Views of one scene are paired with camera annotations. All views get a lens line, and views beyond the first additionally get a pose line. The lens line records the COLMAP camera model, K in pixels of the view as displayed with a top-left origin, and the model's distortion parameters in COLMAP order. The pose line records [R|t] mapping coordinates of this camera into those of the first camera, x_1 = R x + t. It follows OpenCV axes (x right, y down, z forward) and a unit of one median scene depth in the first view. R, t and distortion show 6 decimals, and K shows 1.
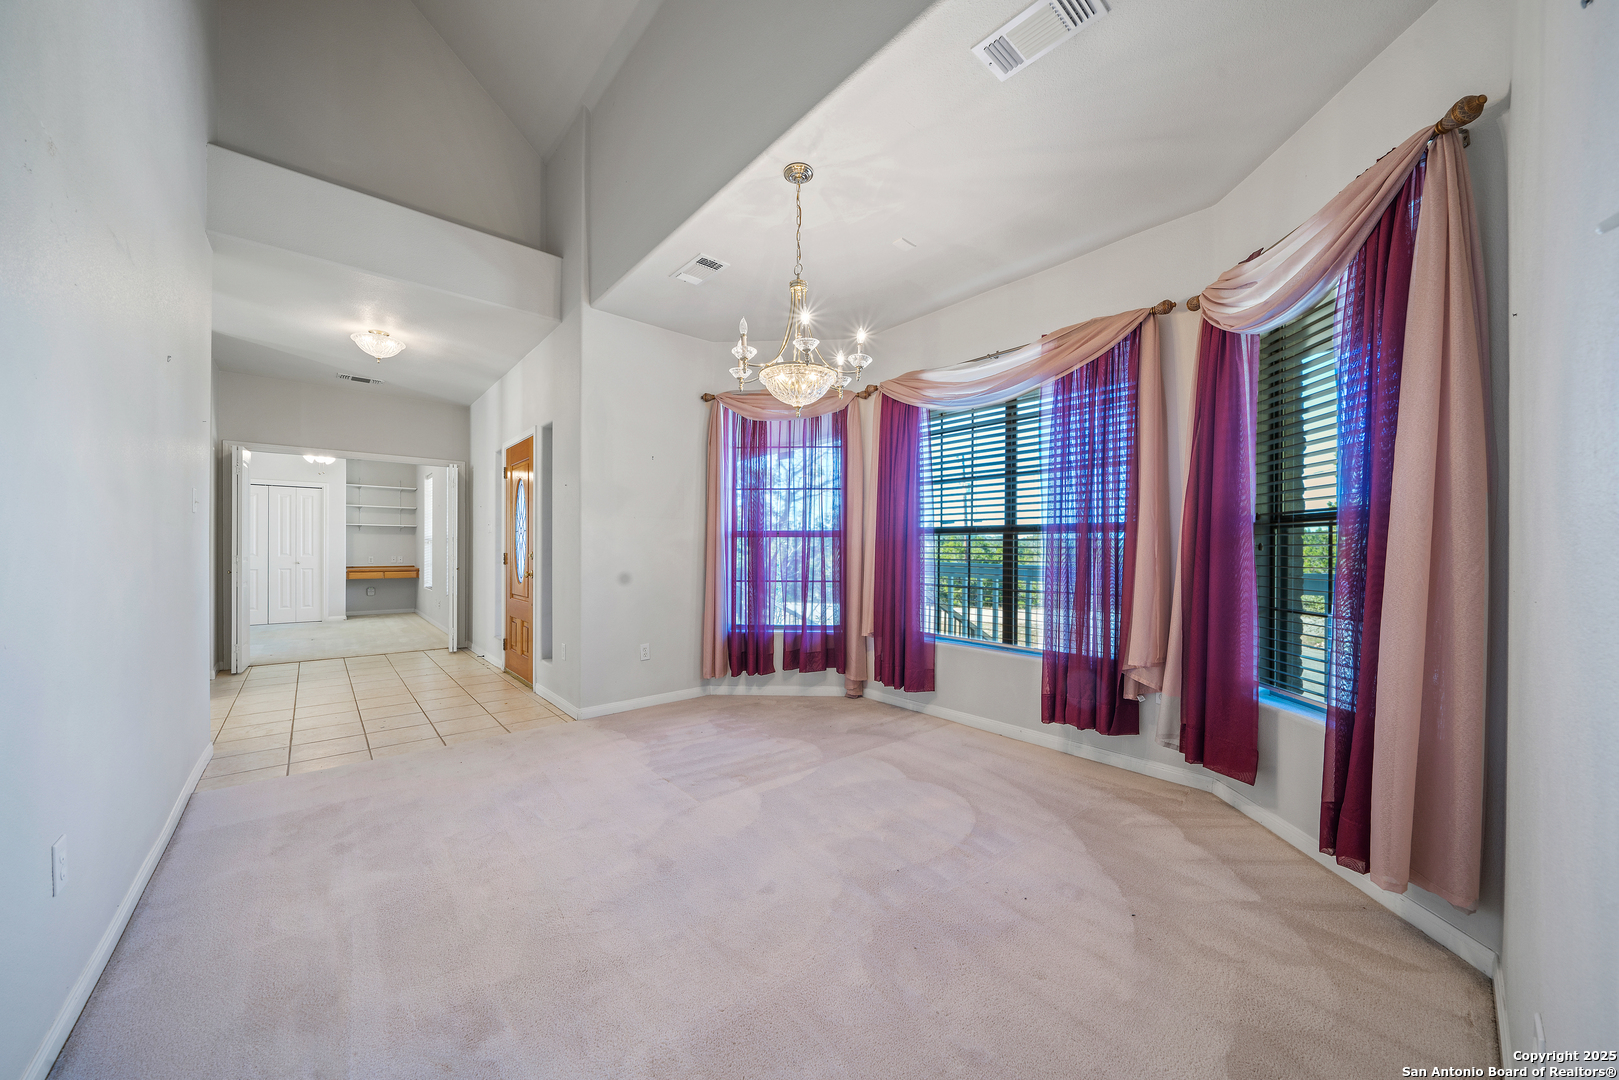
lens RADIAL K [[558.5, 0, 806.3], [0, 558.5, 554.6], [0, 0, 1]] dist [-0.009065, 0.000719]
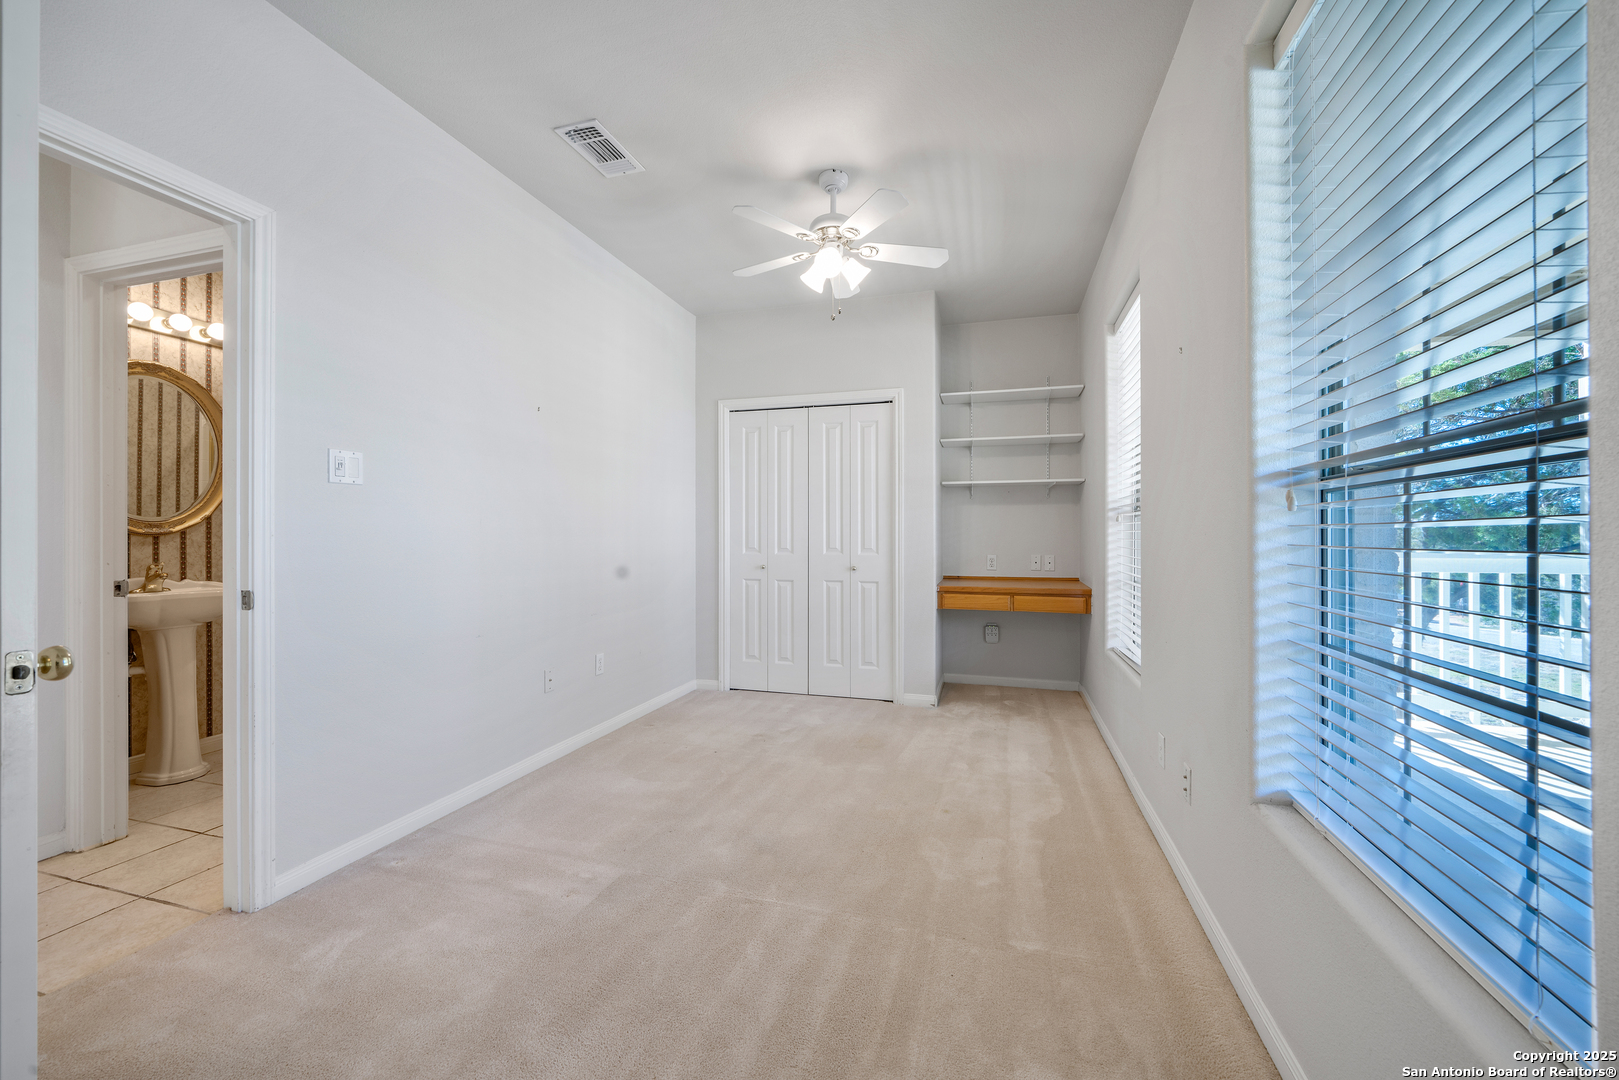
lens RADIAL K [[629.3, 0, 807.2], [0, 629.3, 536.8], [0, 0, 1]] dist [-0.000874, -0.000081]
pose [[0.528489, -0.007557, -0.848907, -0.842596], [-0.001509, 0.999950, -0.009840, -0.011408], [0.848939, 0.006481, 0.528451, 1.182842]]
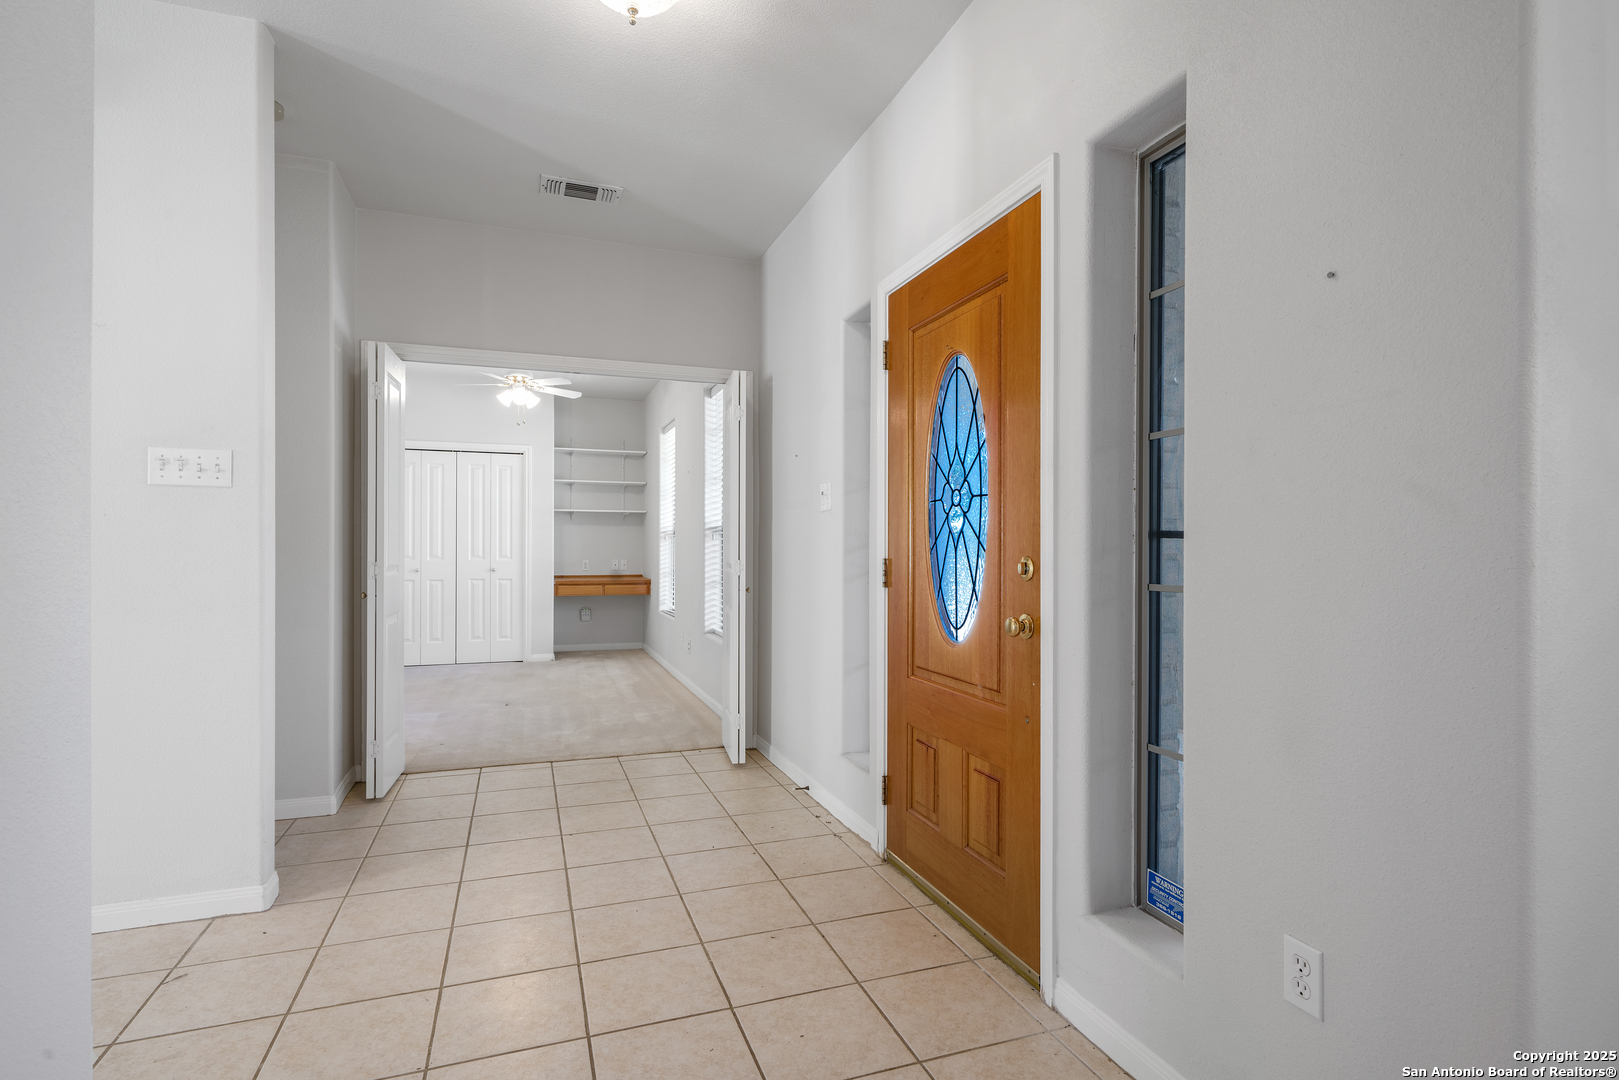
lens RADIAL K [[777.7, 0, 808.5], [0, 777.7, 542.7], [0, 0, 1]] dist [-0.005886, 0.000364]
pose [[0.930211, -0.007488, -0.366948, -0.408612], [0.002294, 0.999891, -0.014588, -0.005412], [0.367017, 0.012728, 0.930127, 0.491504]]
